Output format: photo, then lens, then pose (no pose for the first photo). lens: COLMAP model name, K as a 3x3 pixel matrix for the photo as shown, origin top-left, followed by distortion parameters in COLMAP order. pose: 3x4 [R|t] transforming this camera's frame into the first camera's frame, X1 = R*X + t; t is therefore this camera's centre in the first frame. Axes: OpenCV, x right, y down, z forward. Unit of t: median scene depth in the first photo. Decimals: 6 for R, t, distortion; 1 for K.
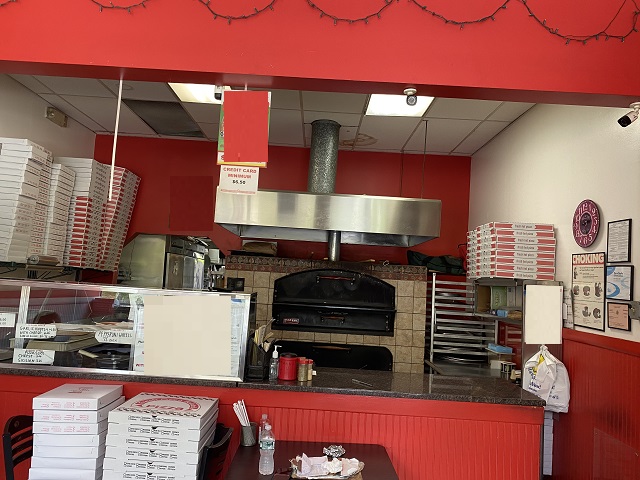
lens RADIAL K [[514.2, 0, 320.0], [0, 514.2, 240.0], [0, 0, 1]] dist [0.073070, -0.062216]
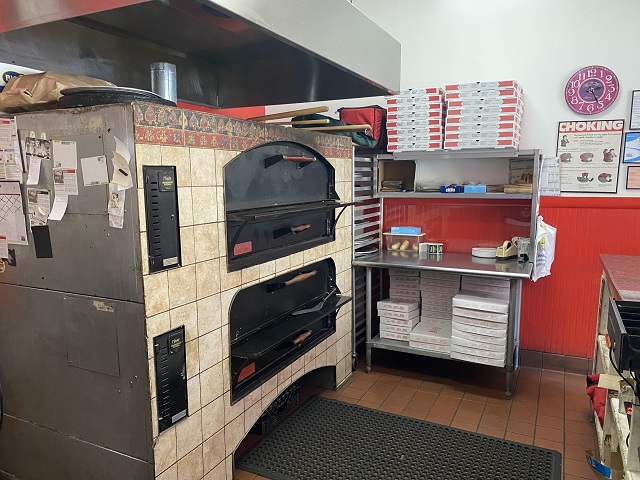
lens RADIAL K [[482.7, 0, 320.0], [0, 482.7, 240.0], [0, 0, 1]] dist [0.003406, 0.000788]
pose [[0.448639, -0.181171, 0.875157, -0.543722], [-0.032101, 0.975339, 0.218366, 0.057264], [-0.893136, -0.126061, 0.431759, 0.925747]]
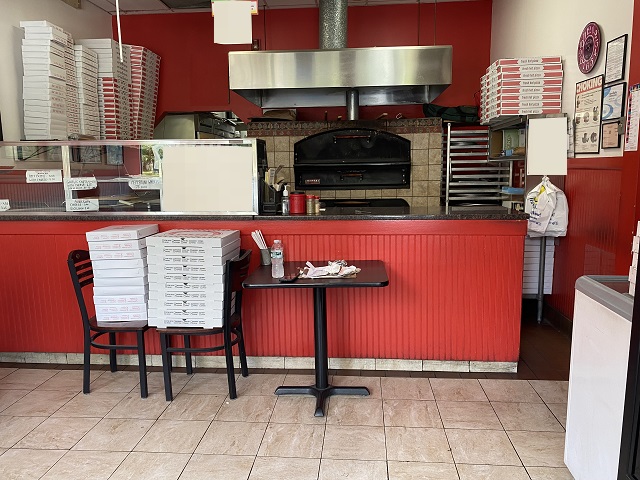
lens RADIAL K [[514.2, 0, 320.0], [0, 514.2, 240.0], [0, 0, 1]] dist [0.073070, -0.062216]
pose [[0.993716, -0.061868, -0.093281, 0.063659], [0.080387, 0.974367, 0.210111, 0.066343], [0.077891, -0.216289, 0.973217, -0.083166]]
